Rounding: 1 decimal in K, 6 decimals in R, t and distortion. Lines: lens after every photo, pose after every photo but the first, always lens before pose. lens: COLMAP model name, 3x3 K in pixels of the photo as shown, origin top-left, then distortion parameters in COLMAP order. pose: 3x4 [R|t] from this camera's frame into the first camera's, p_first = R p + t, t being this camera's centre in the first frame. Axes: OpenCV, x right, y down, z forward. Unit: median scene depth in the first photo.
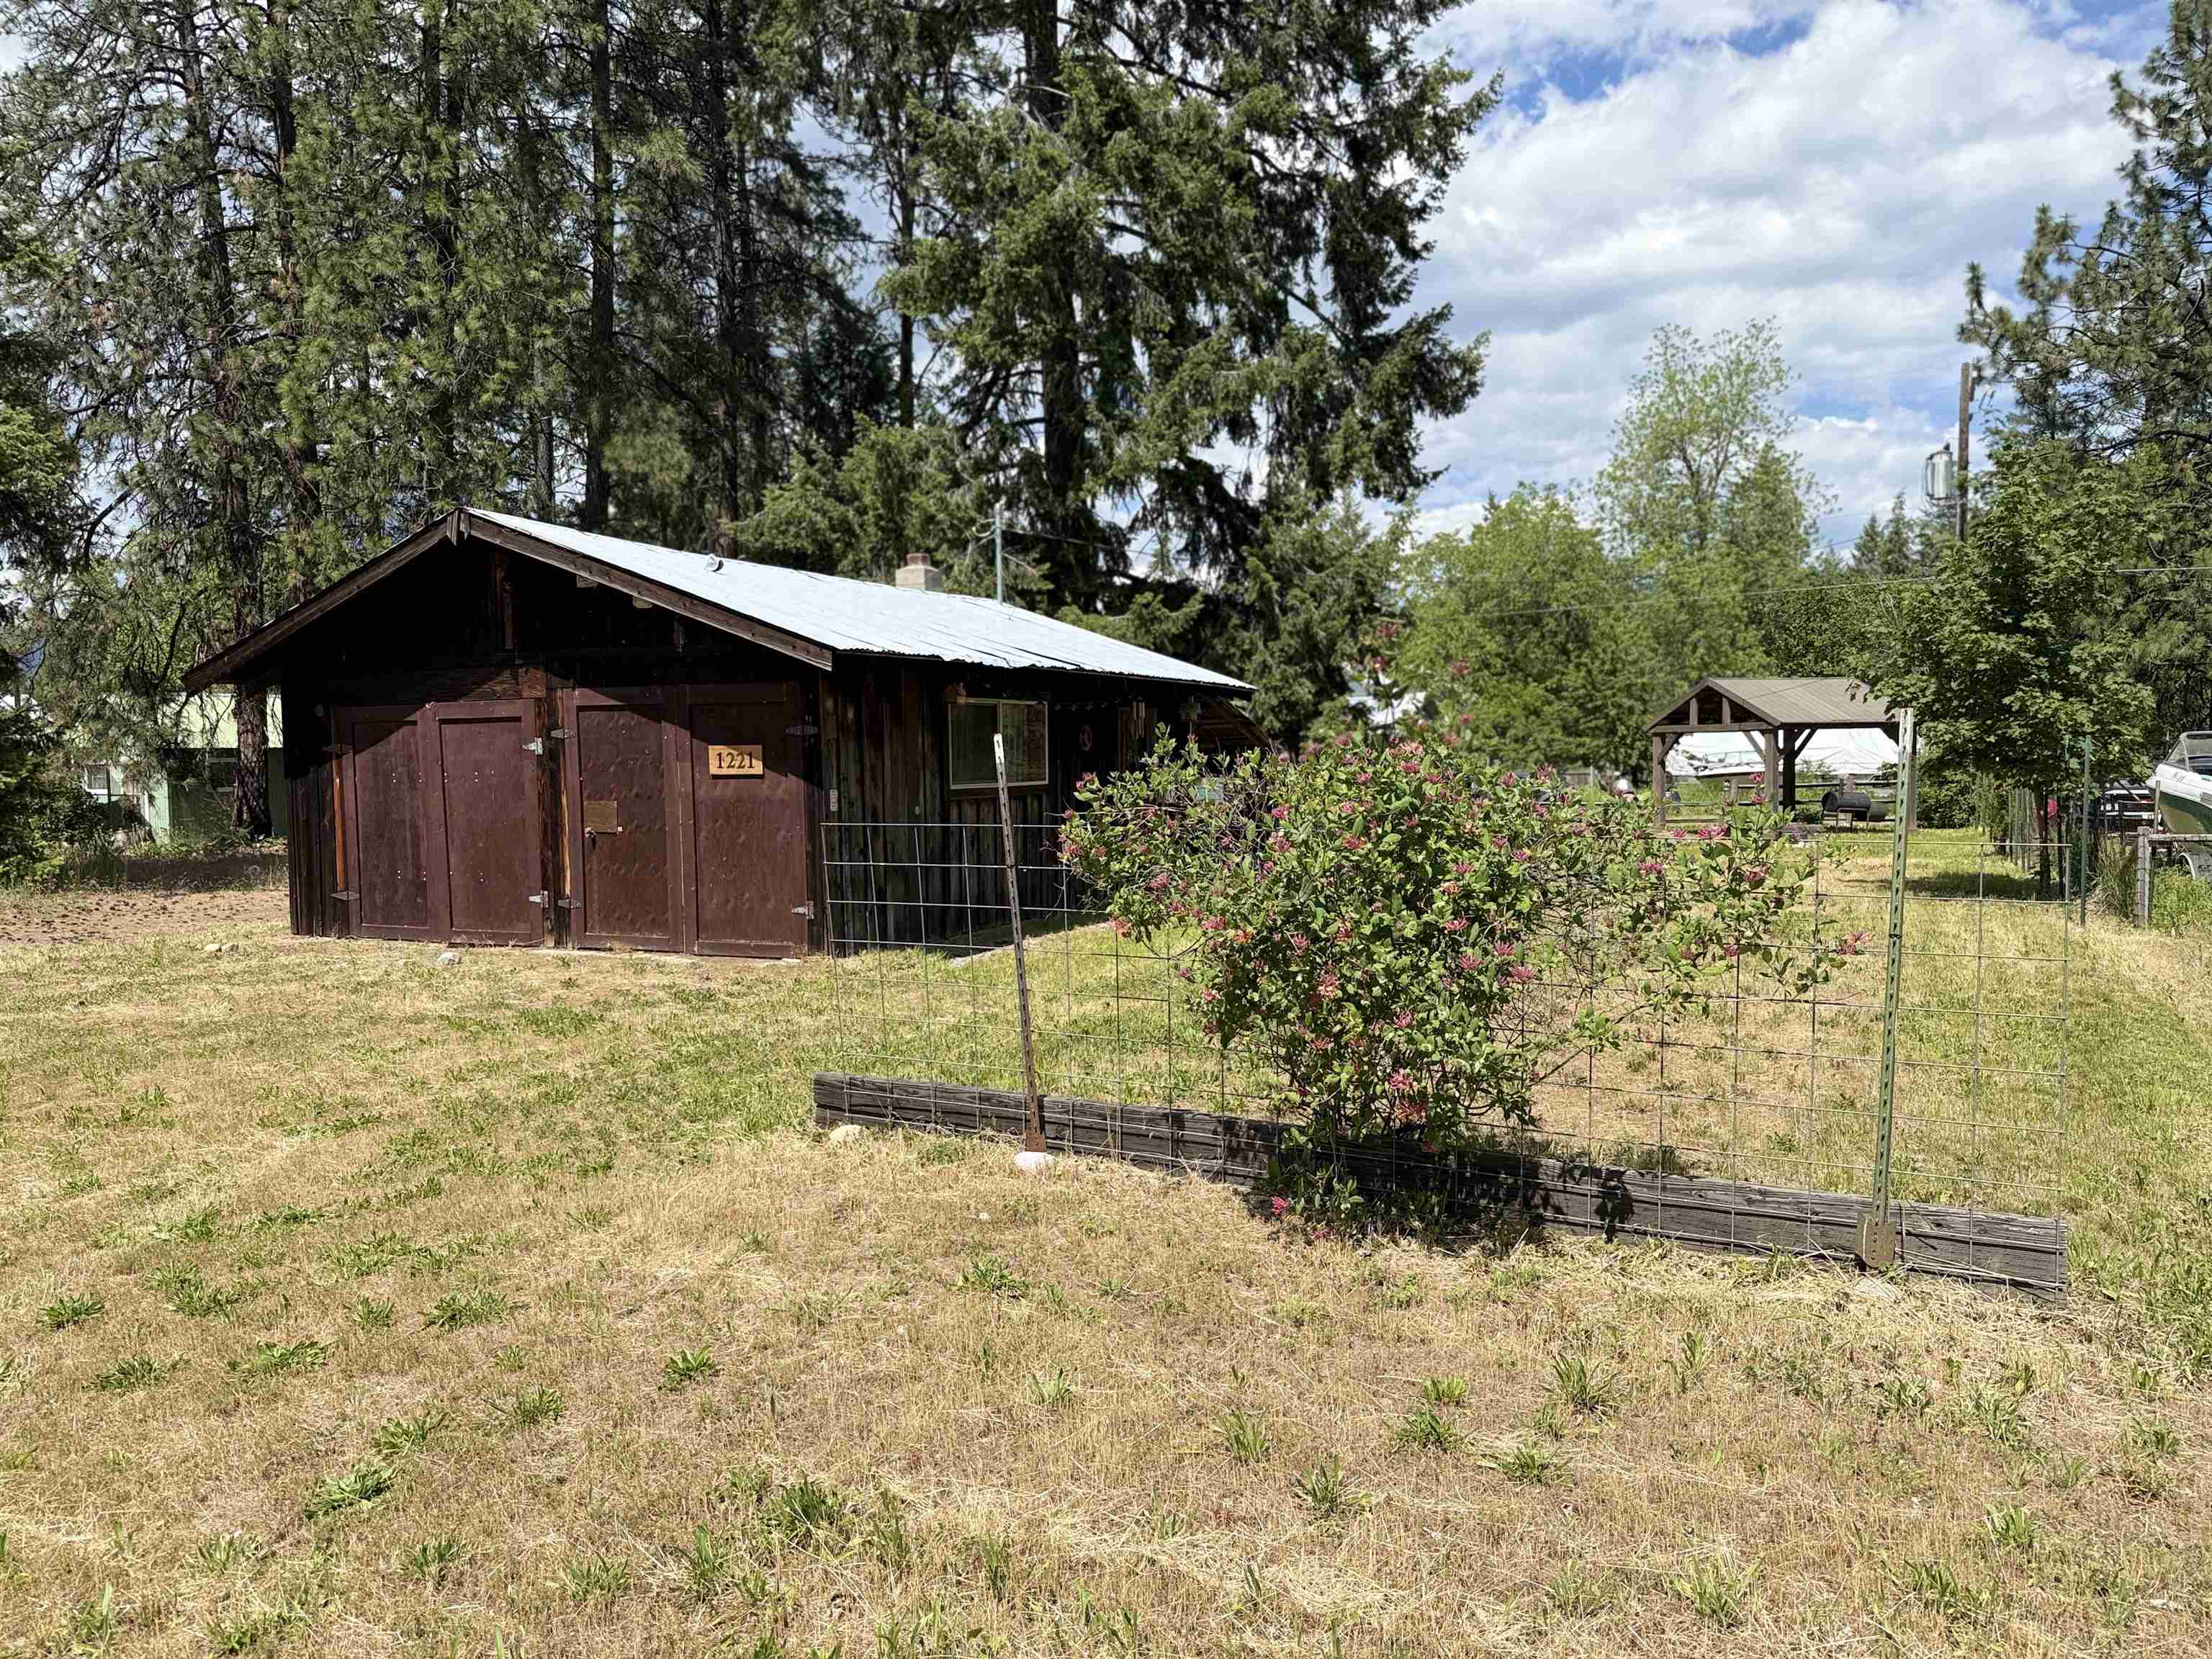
lens RADIAL K [[1536.1, 0, 1111.5], [0, 1536.1, 842.3], [0, 0, 1]] dist [0.095802, -0.138103]
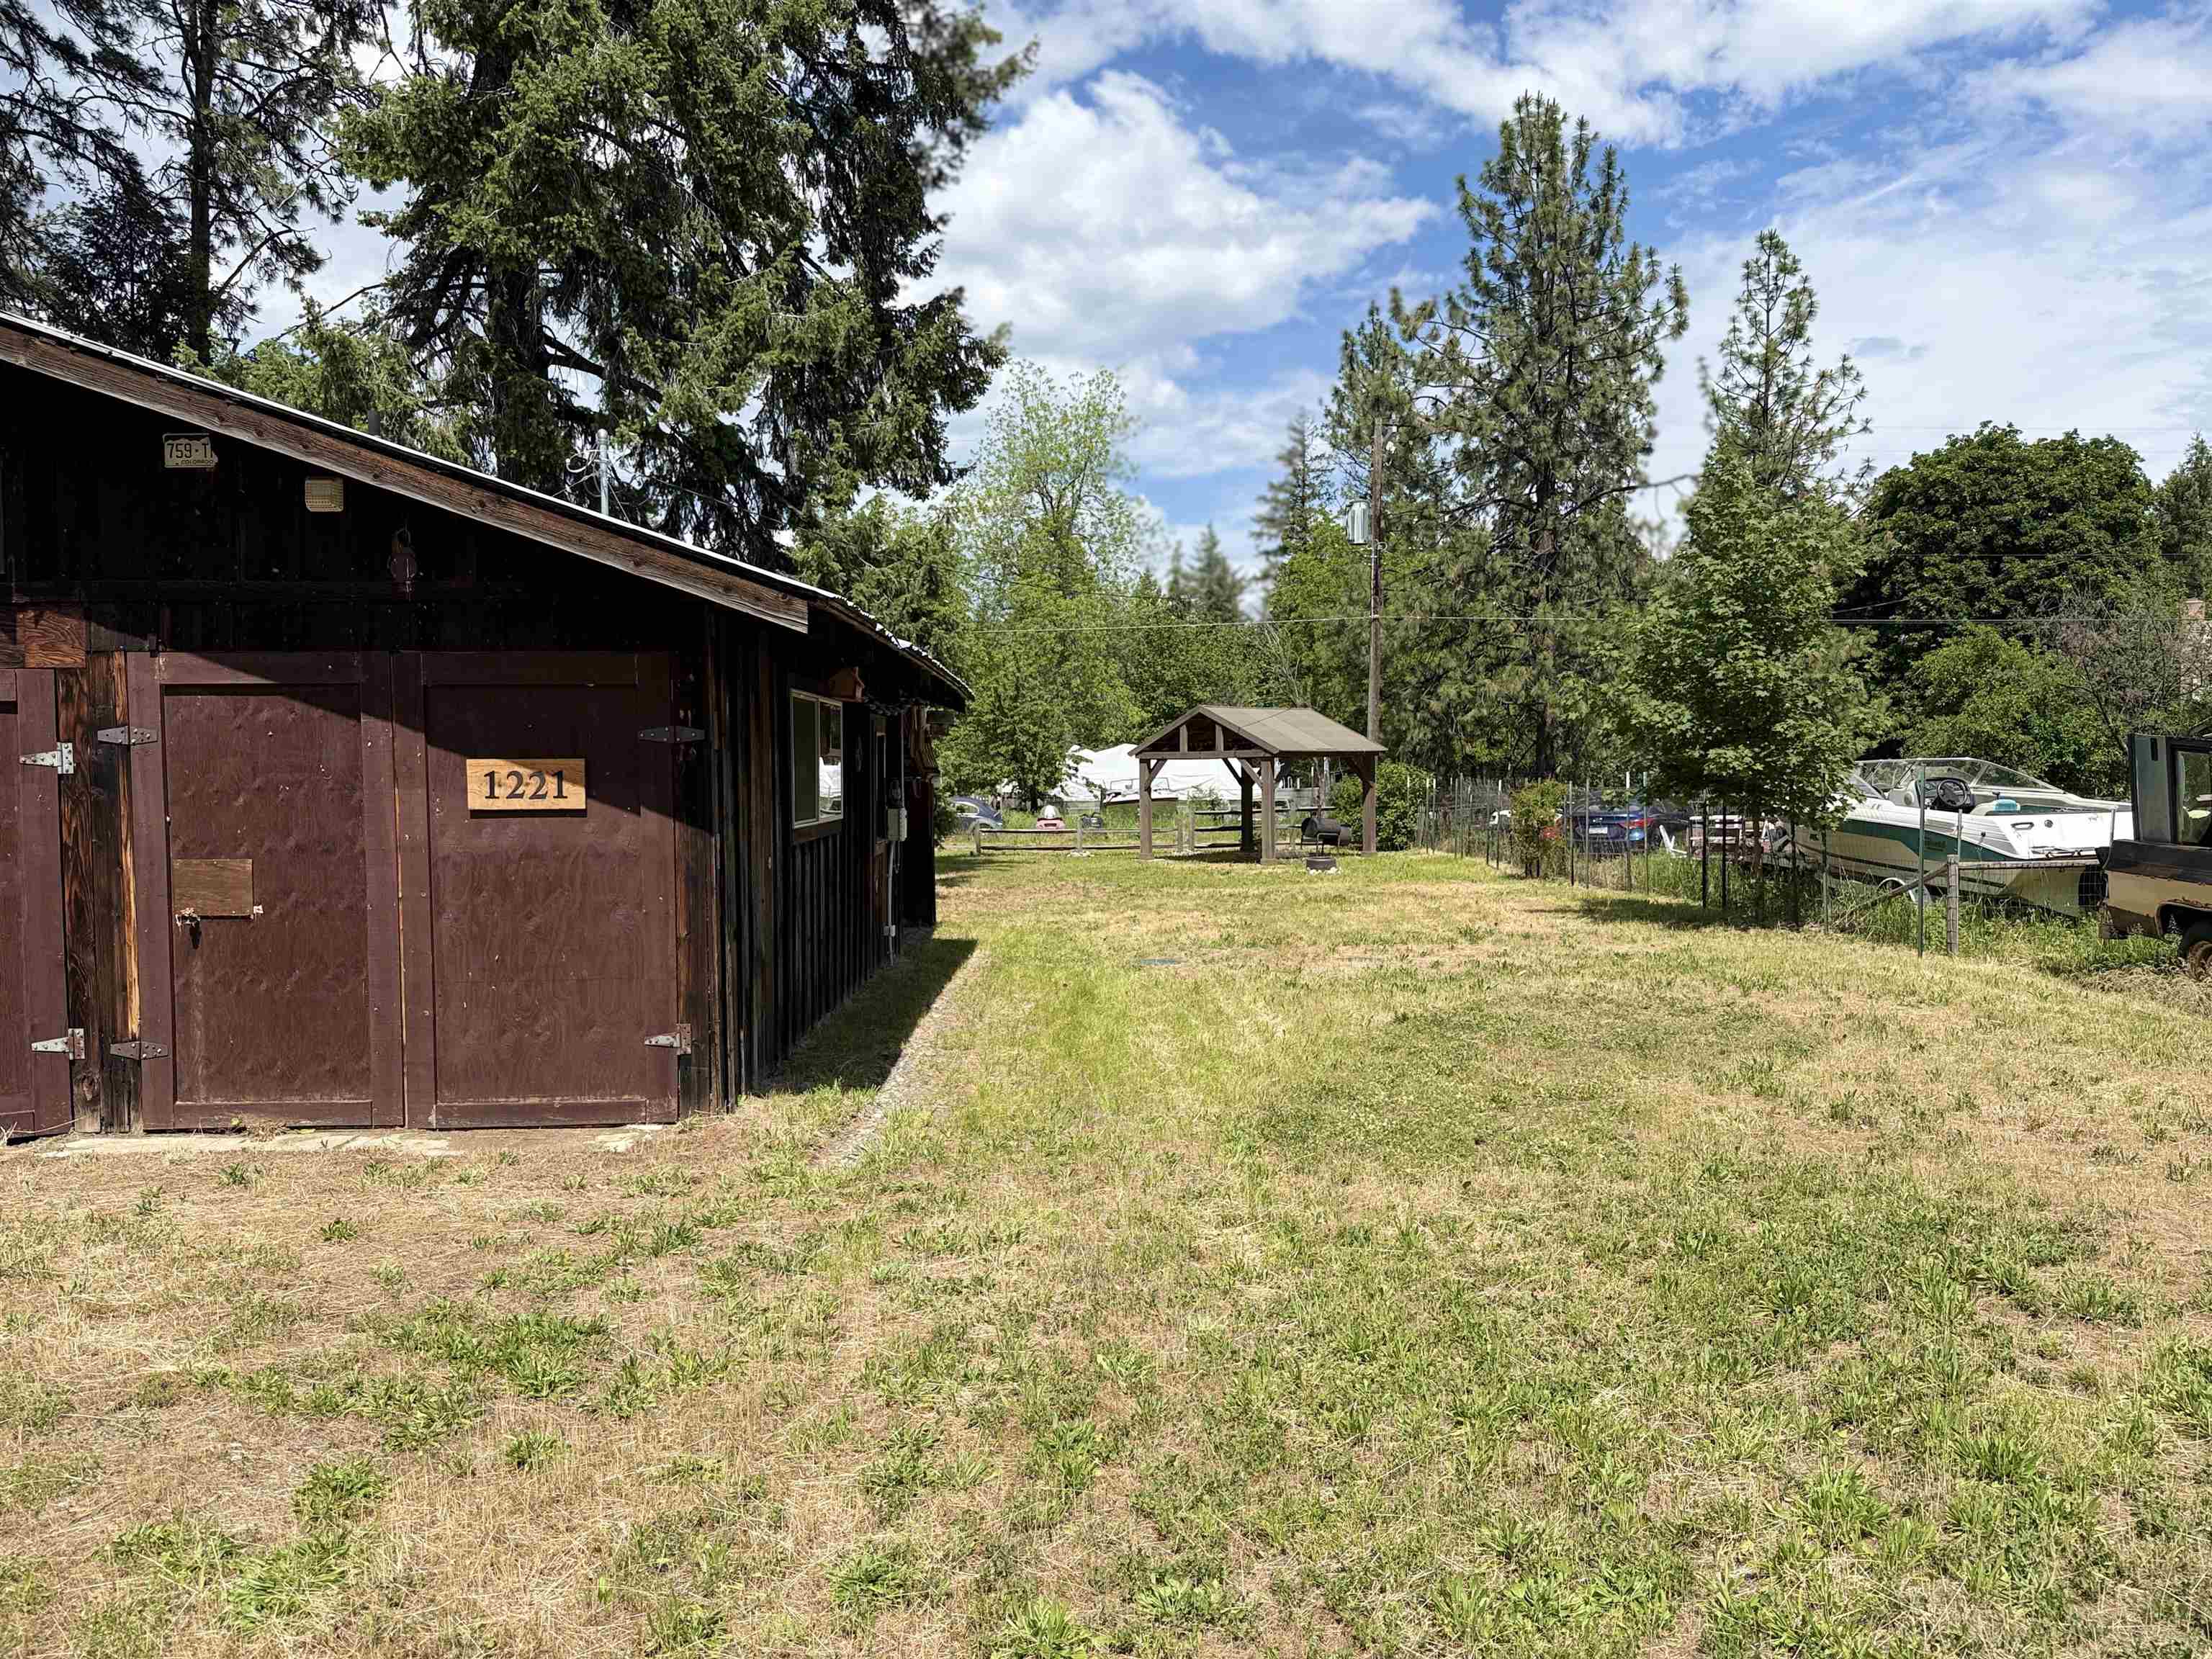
lens RADIAL K [[1536.1, 0, 1111.5], [0, 1536.1, 842.3], [0, 0, 1]] dist [0.095802, -0.138103]
pose [[0.890644, -0.014539, 0.454469, -0.138569], [0.021878, 0.999701, -0.010893, -0.009175], [-0.454175, 0.019645, 0.890696, 0.171426]]
